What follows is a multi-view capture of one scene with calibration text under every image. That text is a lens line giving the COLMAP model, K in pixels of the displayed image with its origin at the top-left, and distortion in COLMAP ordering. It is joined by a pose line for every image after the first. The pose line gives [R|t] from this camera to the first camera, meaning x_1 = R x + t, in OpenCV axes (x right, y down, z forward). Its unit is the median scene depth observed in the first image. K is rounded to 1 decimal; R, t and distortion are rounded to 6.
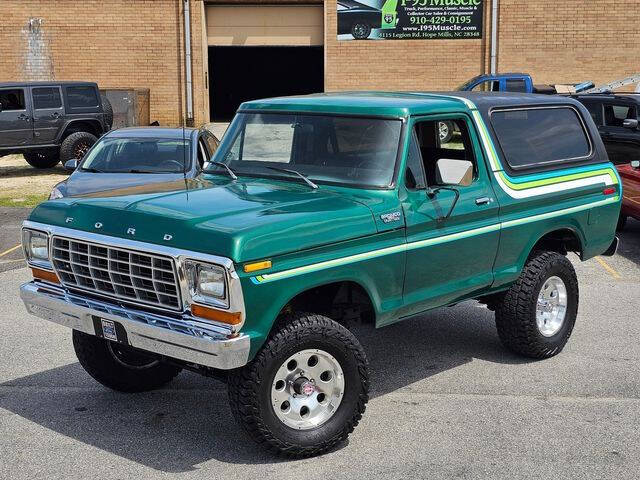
lens RADIAL K [[1072.7, 0, 319.8], [0, 1072.7, 259.2], [0, 0, 1]] dist [0.042178, 0.094341]
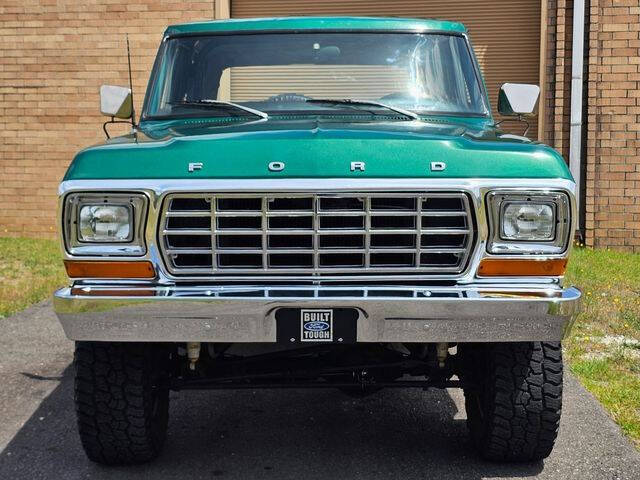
lens RADIAL K [[1072.7, 0, 319.8], [0, 1072.7, 259.2], [0, 0, 1]] dist [0.042178, 0.094341]
pose [[0.742513, -0.078015, 0.665273, -0.633187], [0.127810, 0.991448, -0.026384, 0.045086], [-0.657525, 0.104619, 0.746134, 0.530968]]
